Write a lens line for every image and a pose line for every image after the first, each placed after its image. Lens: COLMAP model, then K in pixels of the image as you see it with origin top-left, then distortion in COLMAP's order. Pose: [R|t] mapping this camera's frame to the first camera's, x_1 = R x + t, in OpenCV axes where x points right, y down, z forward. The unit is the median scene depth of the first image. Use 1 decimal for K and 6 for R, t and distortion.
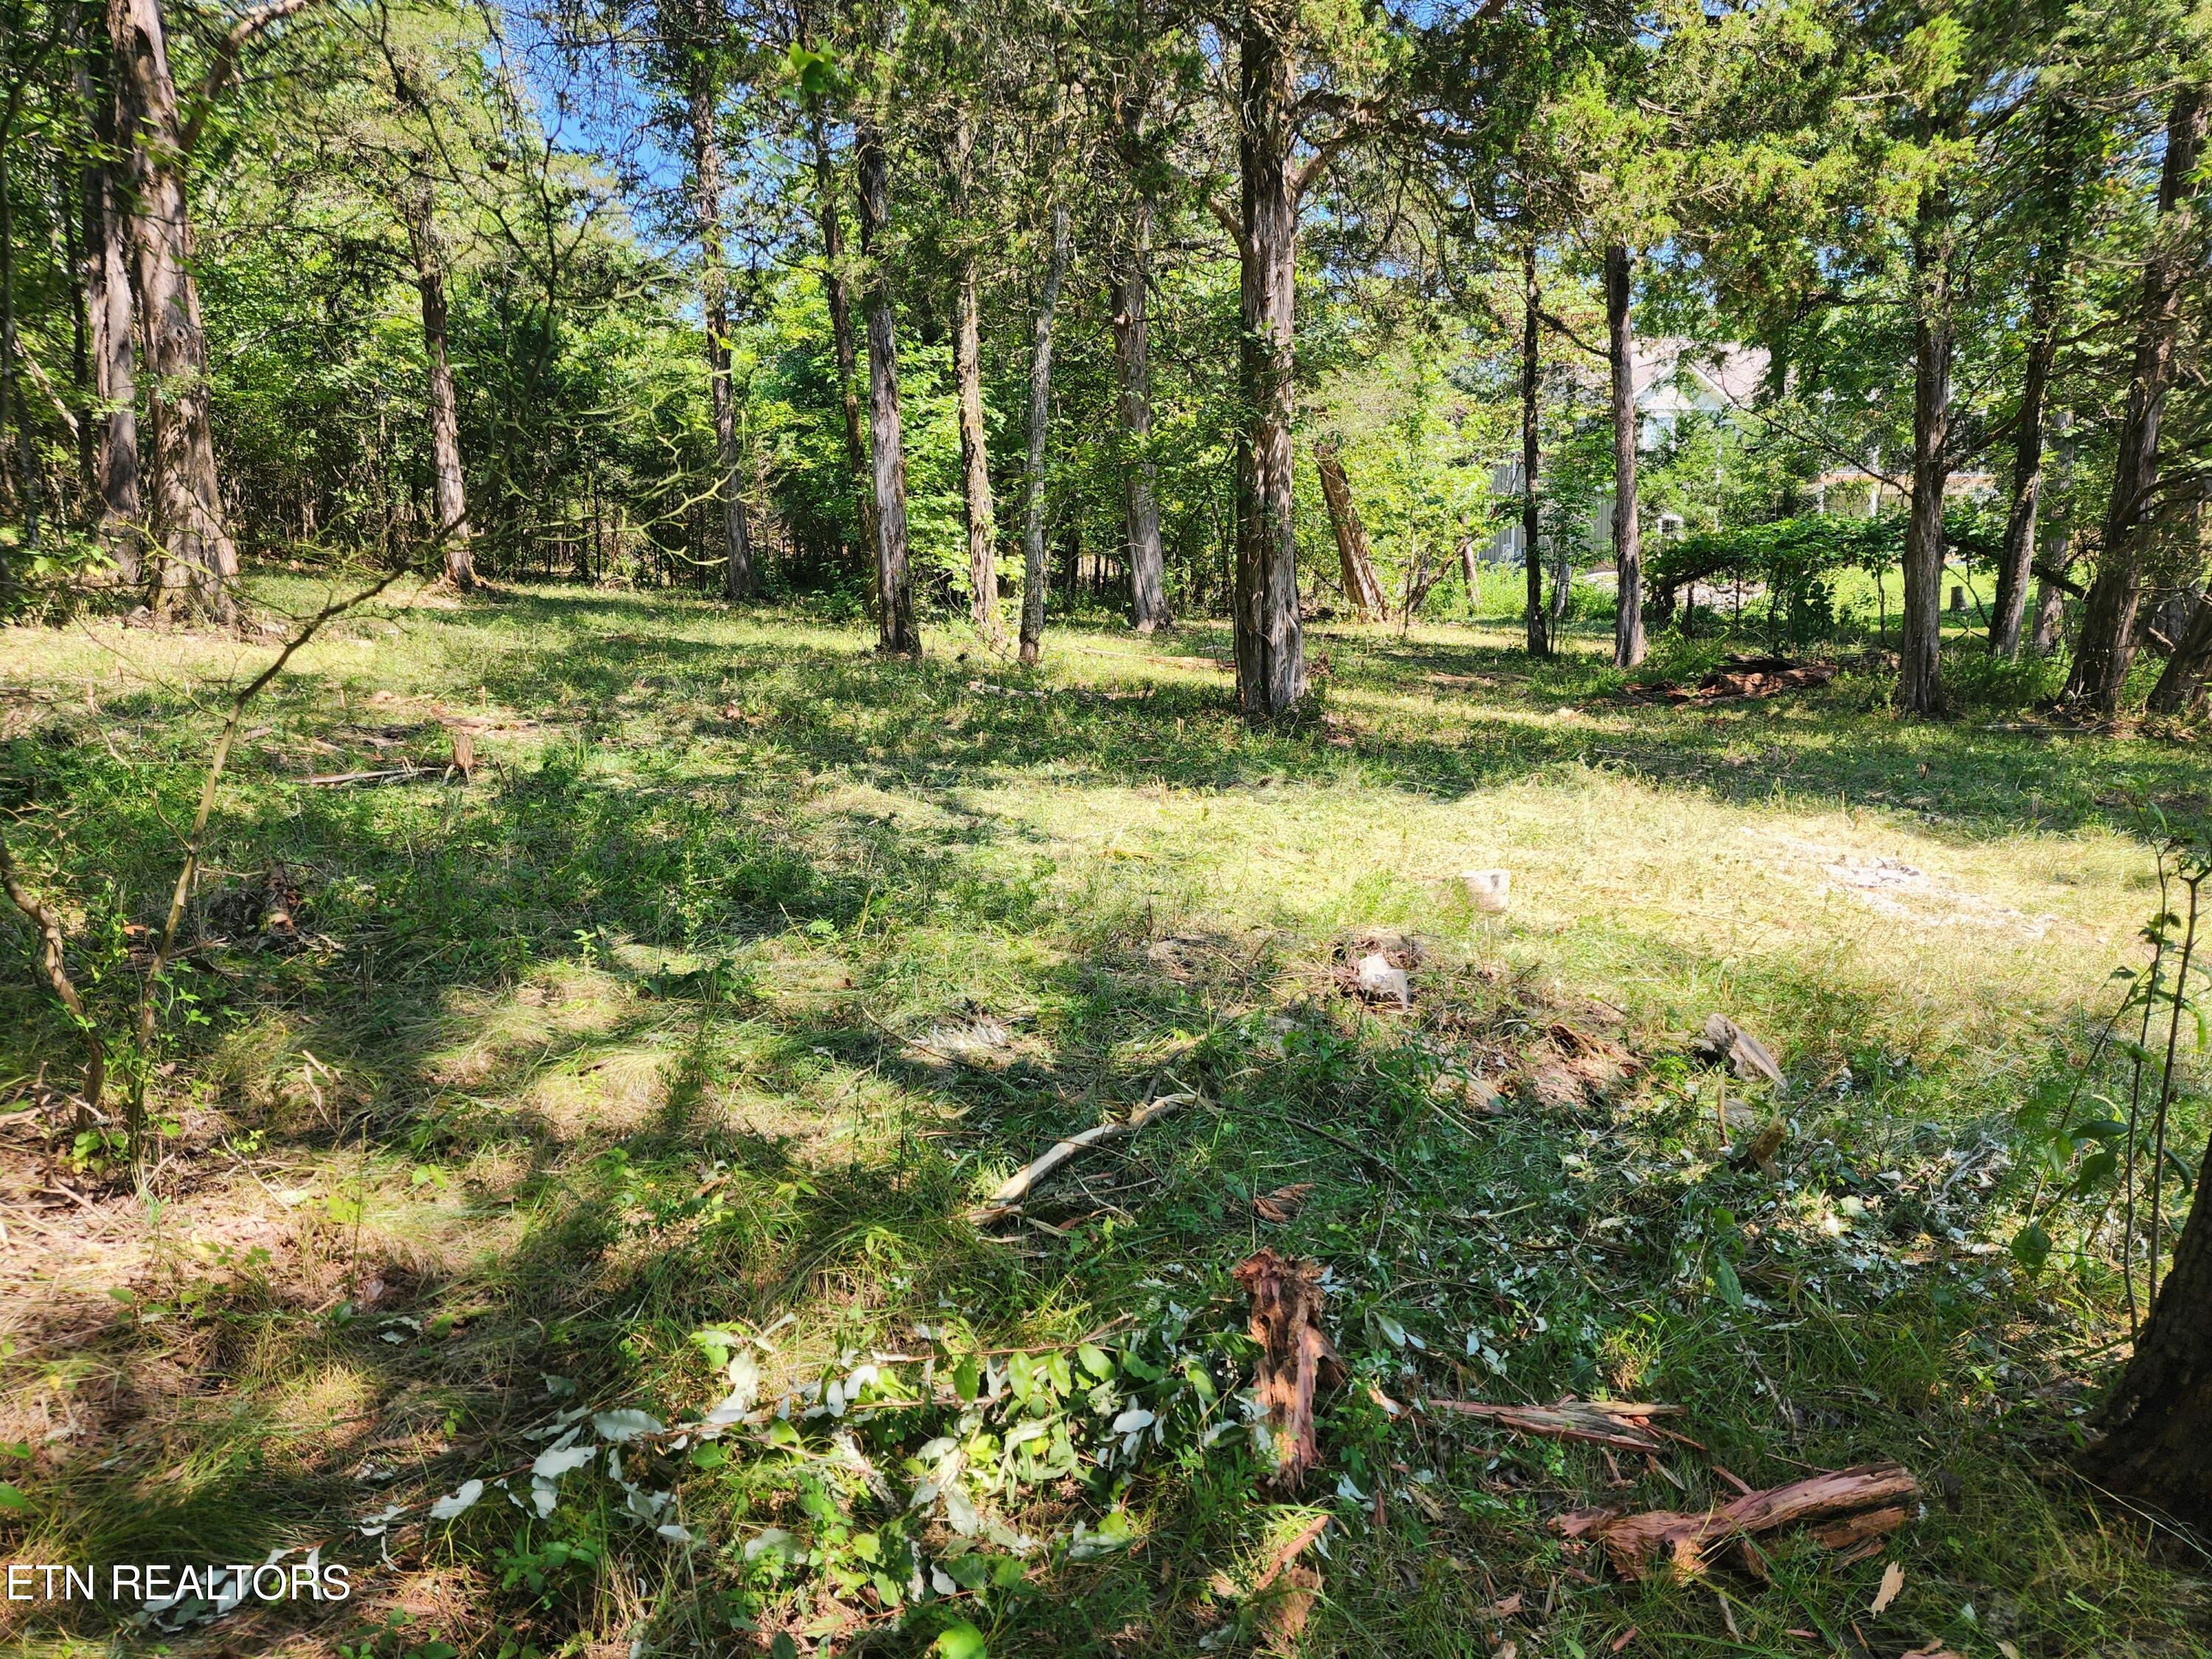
lens RADIAL K [[1575.9, 0, 1107.1], [0, 1575.9, 853.0], [0, 0, 1]] dist [0.067078, -0.058836]
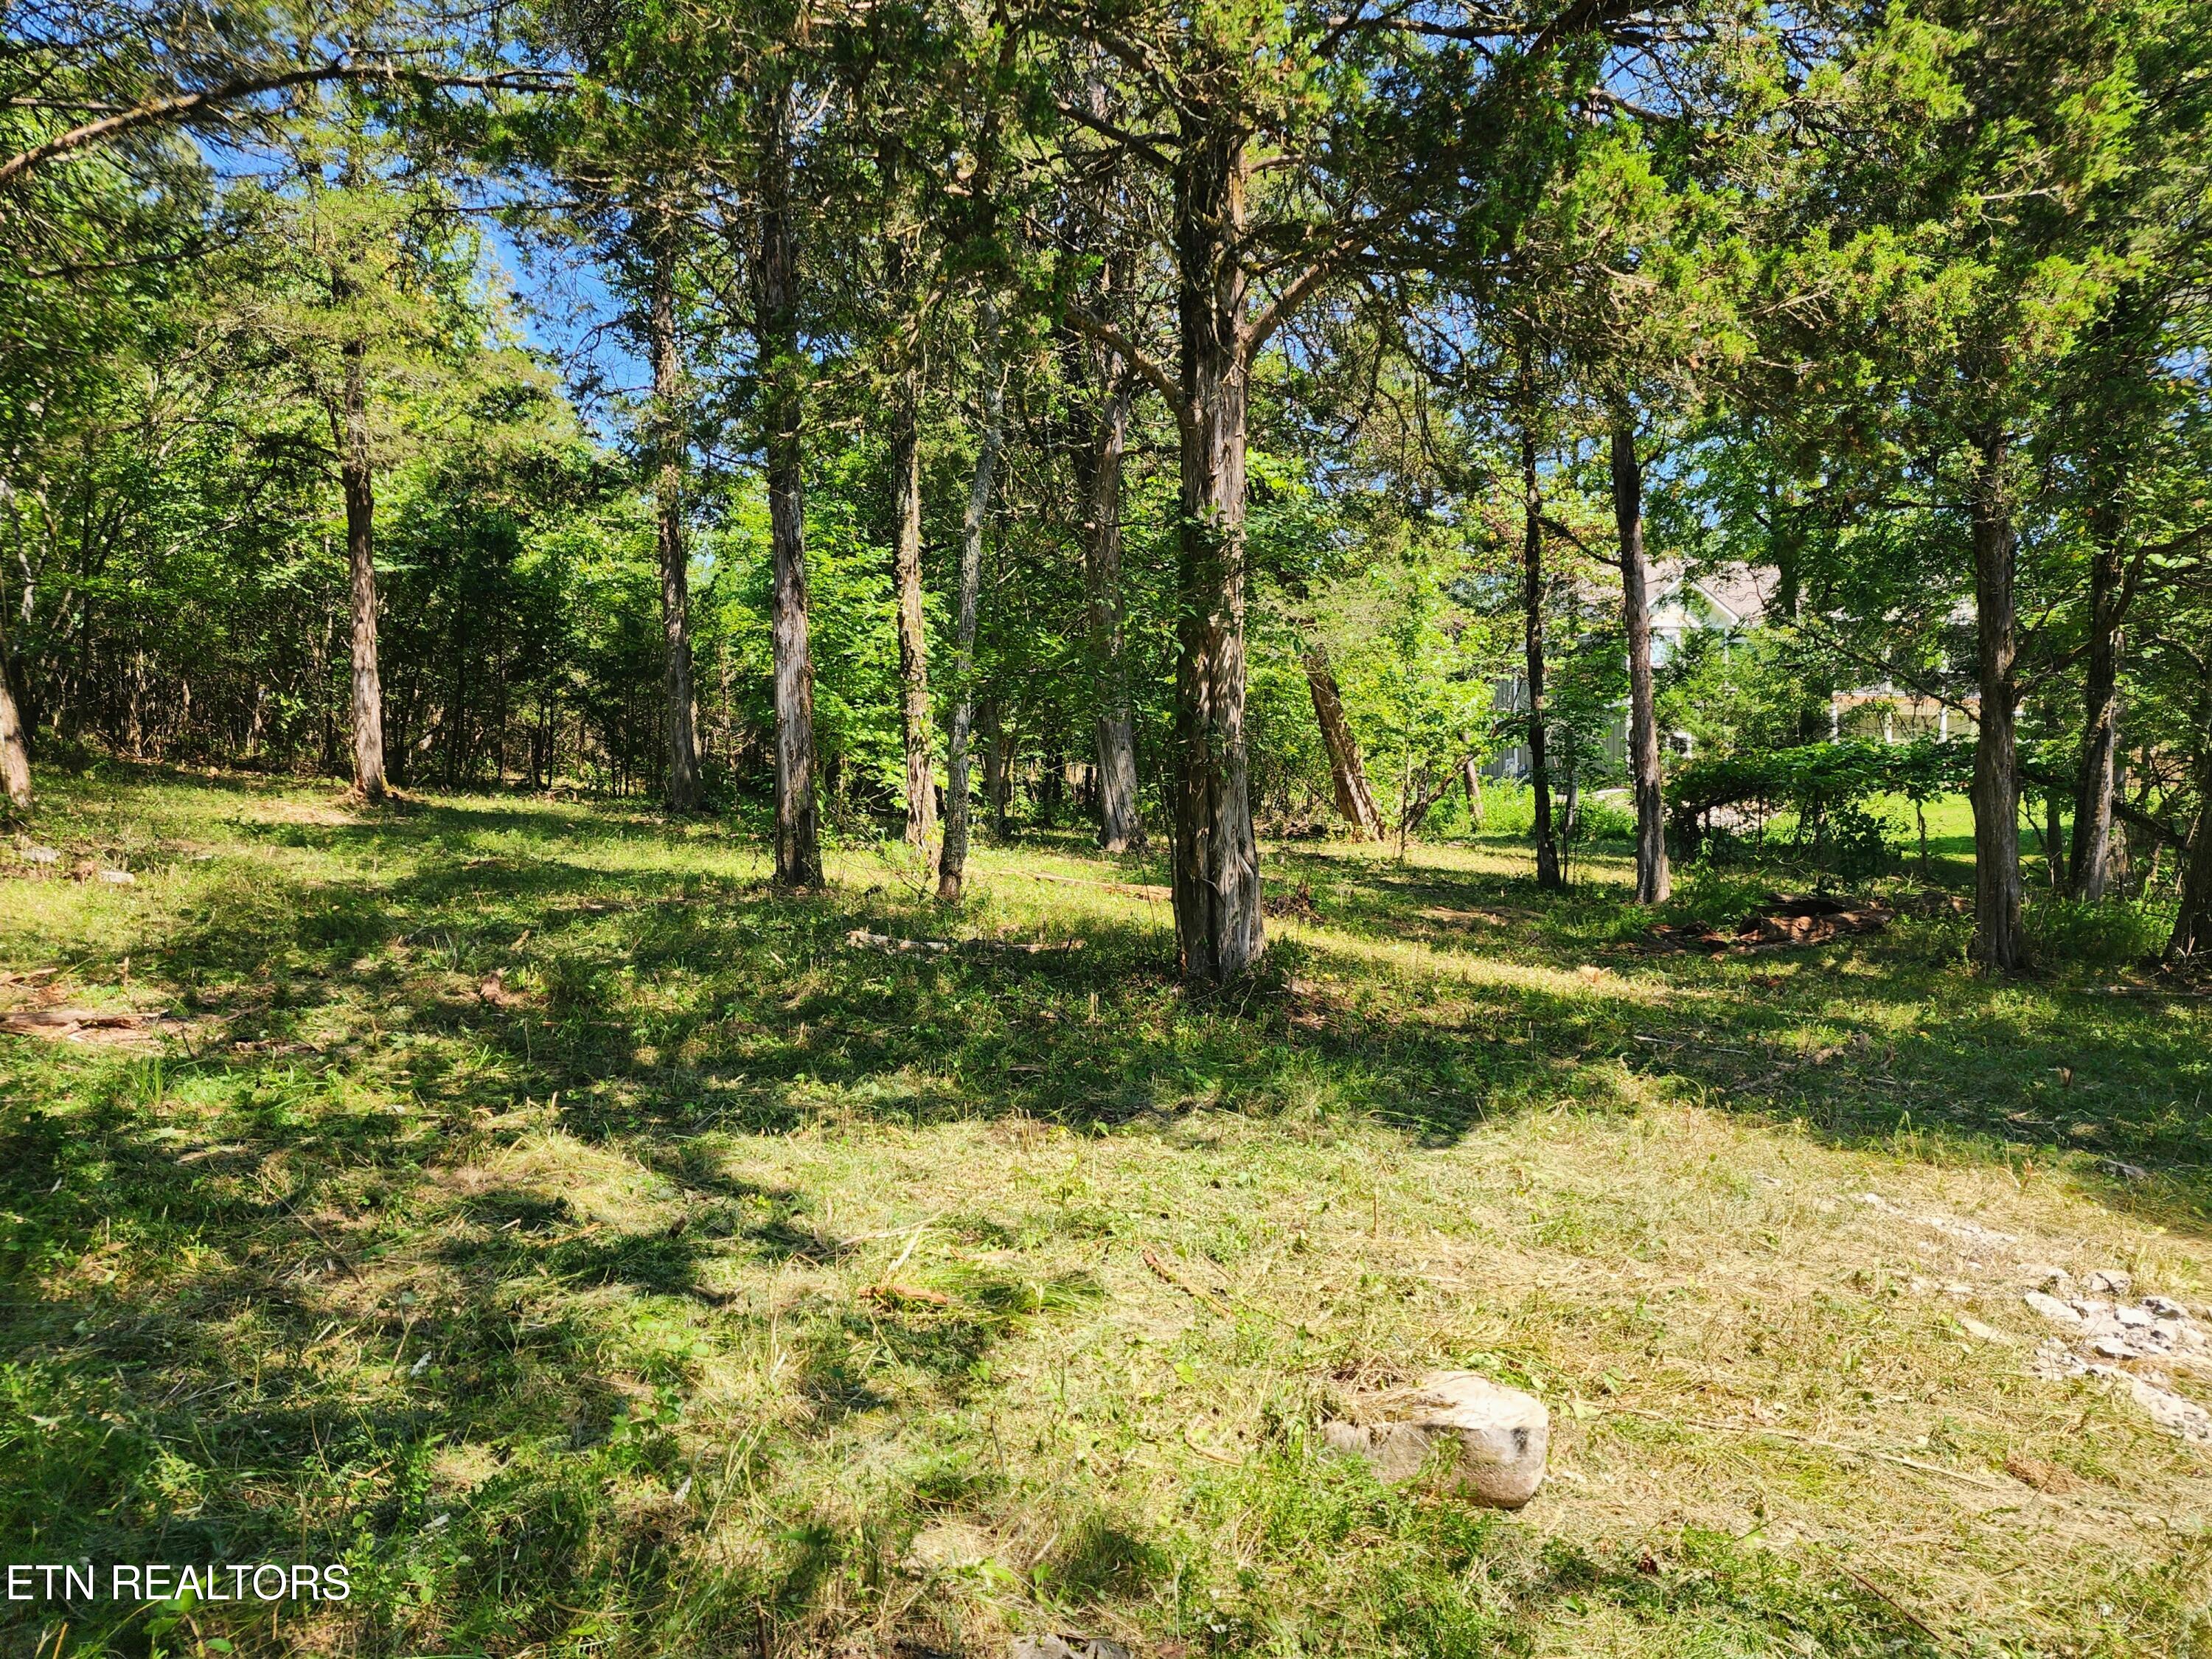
lens RADIAL K [[1575.9, 0, 1095.2], [0, 1575.9, 849.9], [0, 0, 1]] dist [0.067078, -0.058836]
pose [[0.999855, 0.012020, -0.012061, 0.029612], [-0.013484, 0.991463, -0.129689, -0.029866], [0.010399, 0.129833, 0.991481, 0.122790]]
